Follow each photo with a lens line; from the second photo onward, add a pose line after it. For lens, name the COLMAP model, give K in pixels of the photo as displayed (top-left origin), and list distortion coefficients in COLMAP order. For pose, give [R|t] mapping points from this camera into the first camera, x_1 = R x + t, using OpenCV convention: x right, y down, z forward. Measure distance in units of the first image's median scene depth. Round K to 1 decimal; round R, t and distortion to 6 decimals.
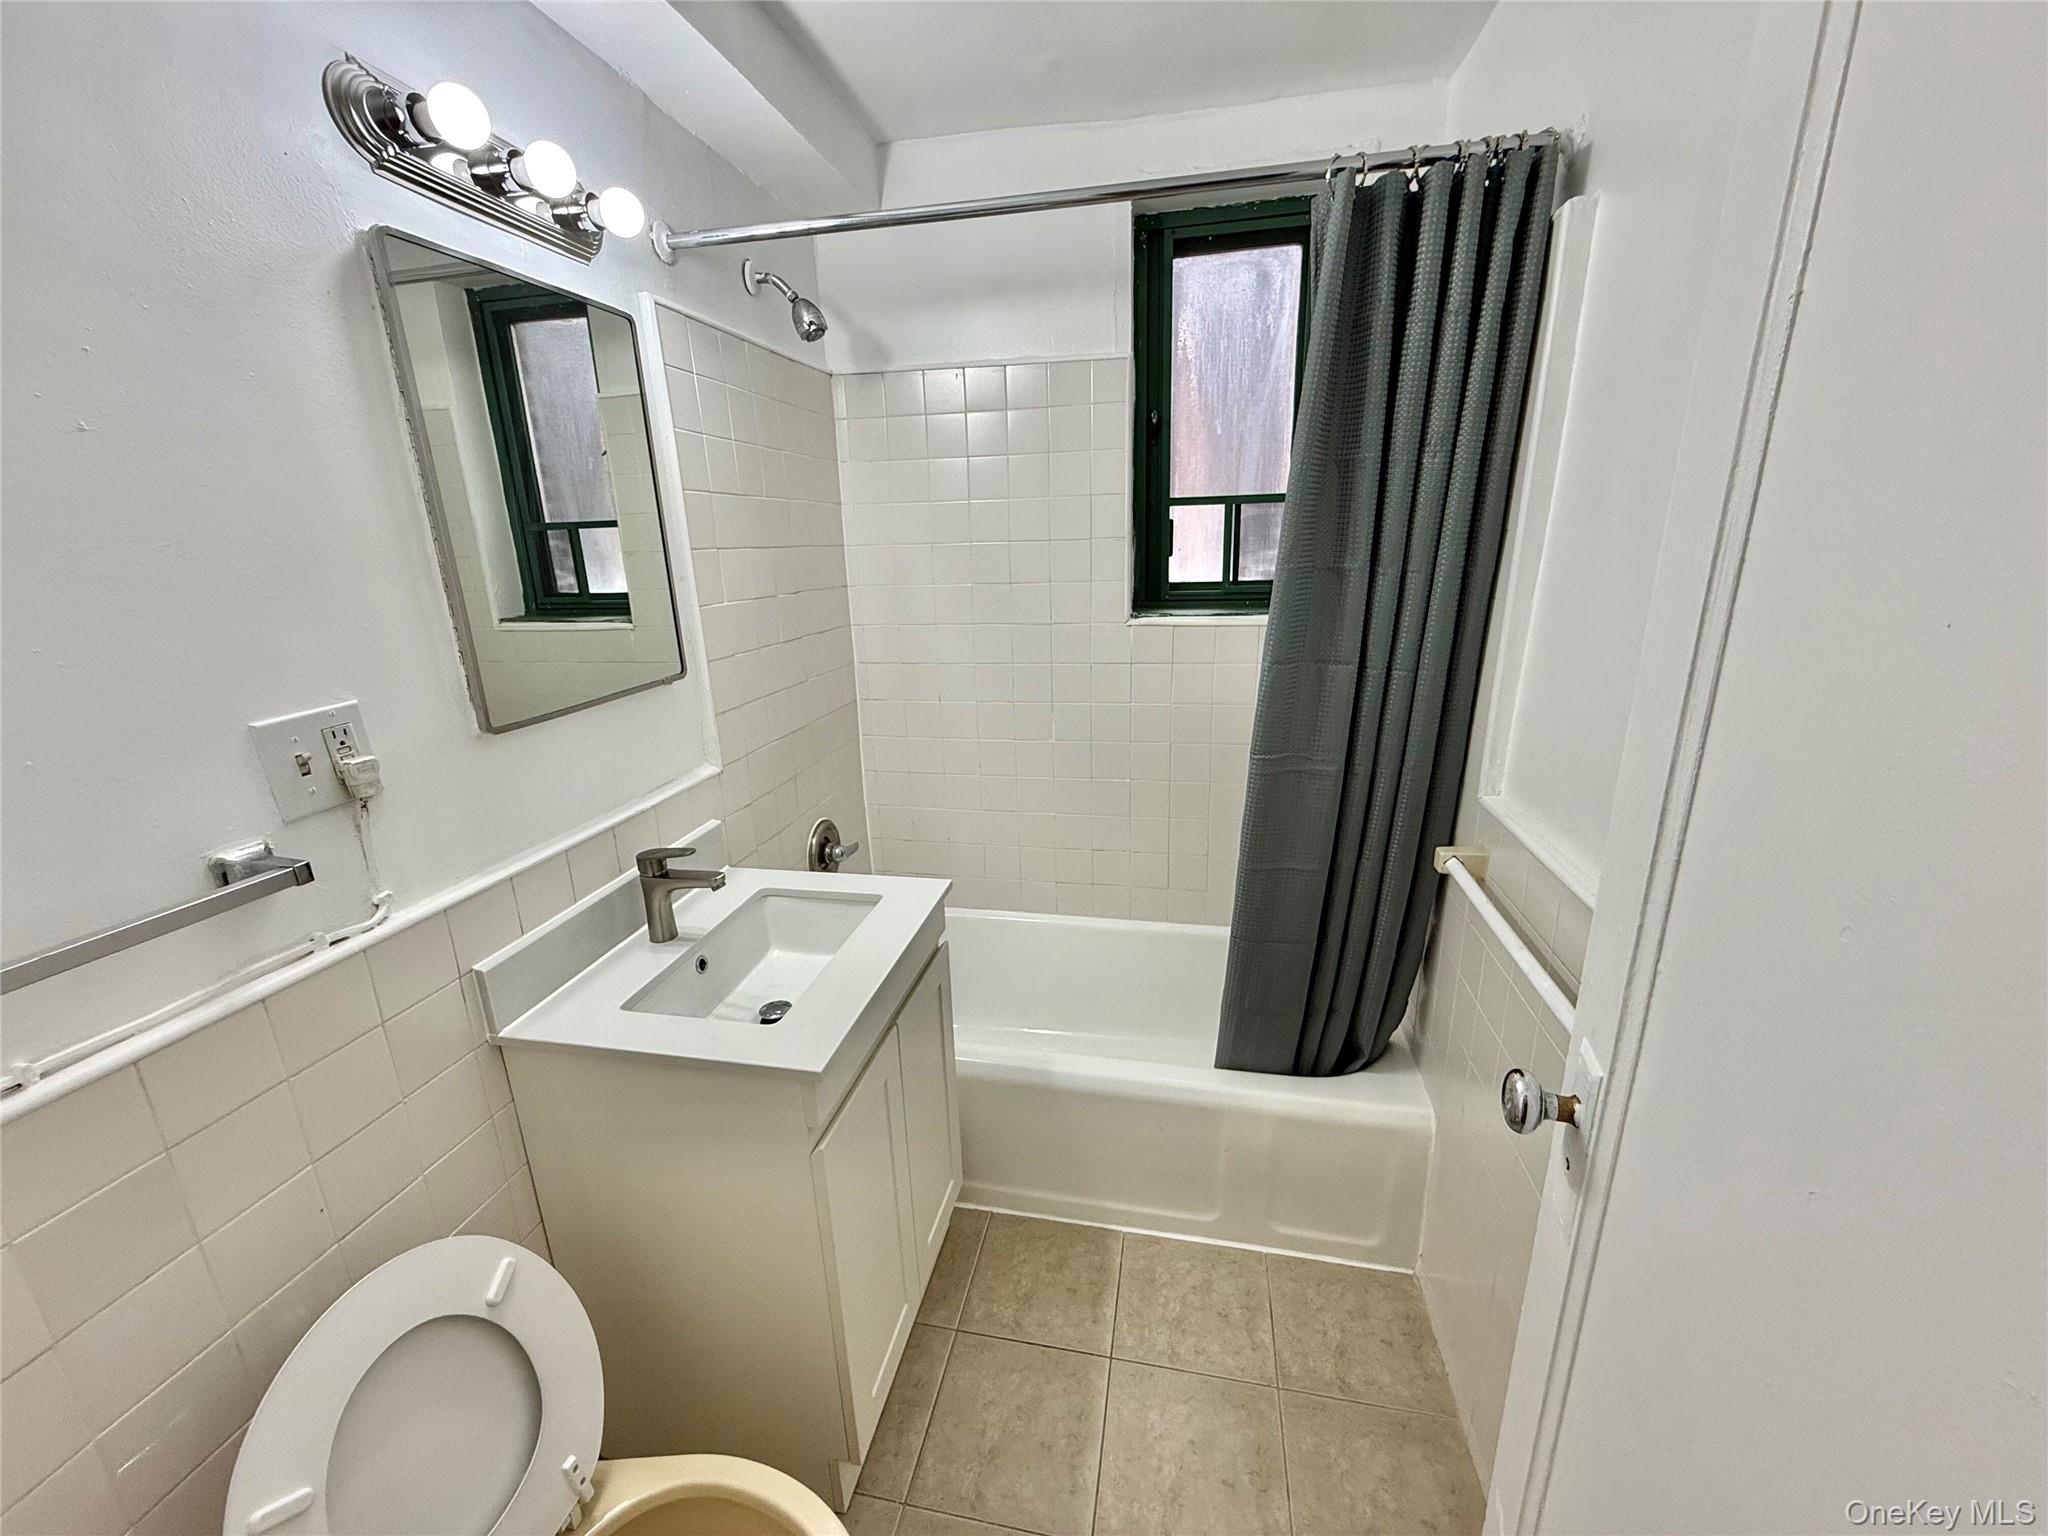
lens RADIAL K [[815.5, 0, 1019.0], [0, 815.5, 768.4], [0, 0, 1]] dist [-0.000456, 0.000231]
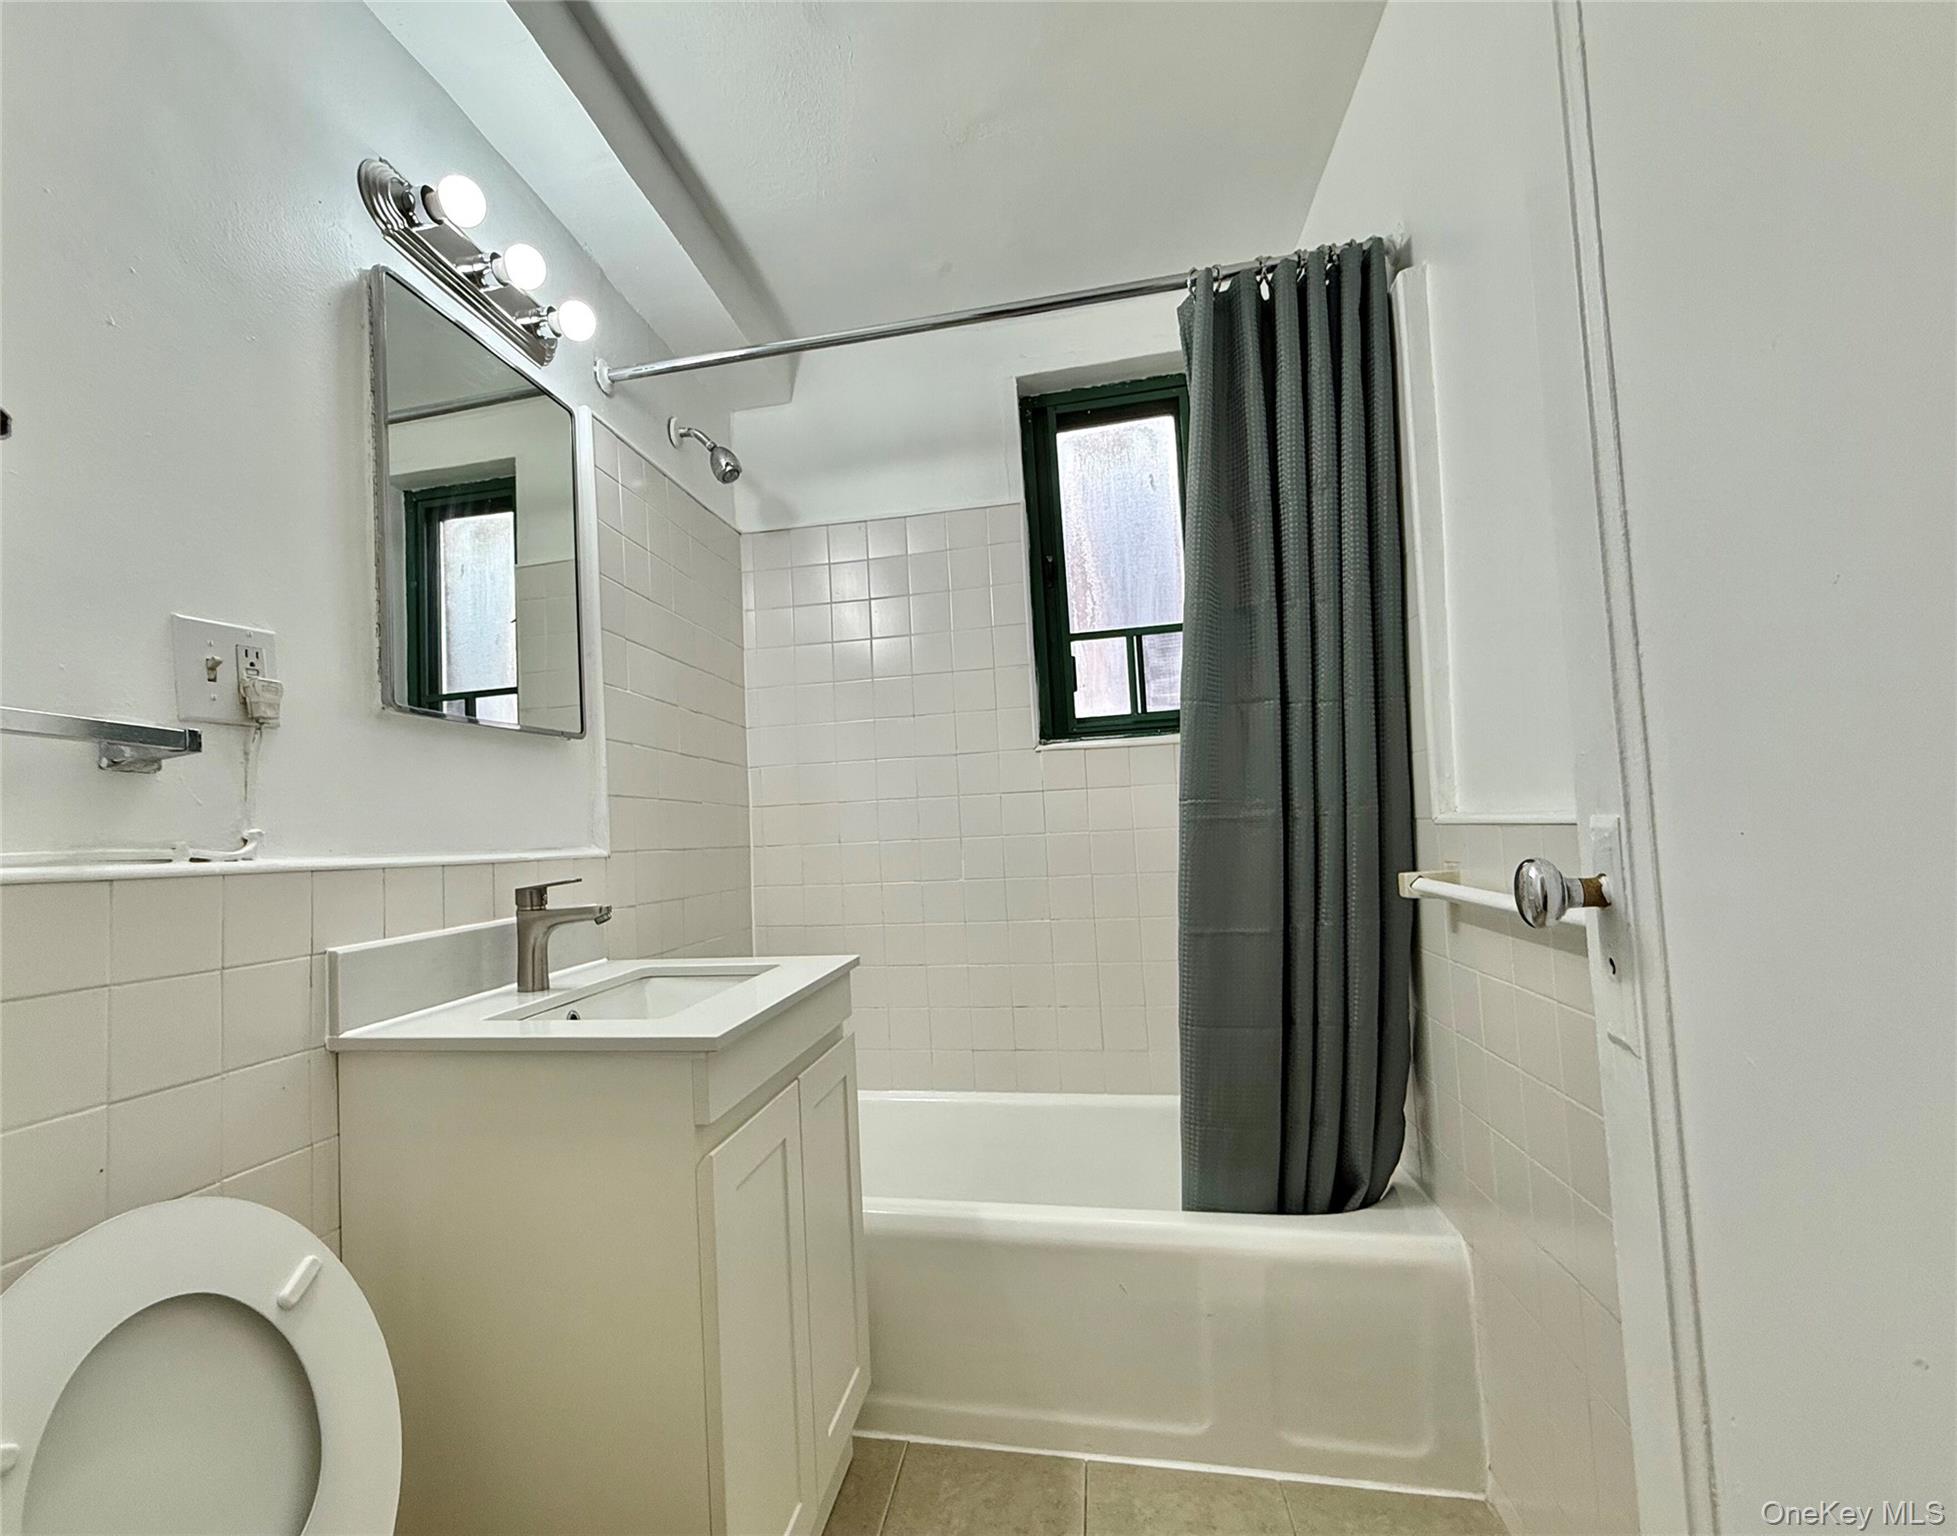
lens RADIAL K [[890.0, 0, 903.0], [0, 890.0, 784.0], [0, 0, 1]] dist [0.001317, -0.000028]
pose [[0.999801, -0.018901, -0.006329, -0.023495], [0.015805, 0.945206, -0.326090, 0.258881], [0.012146, 0.325926, 0.945317, 0.023707]]
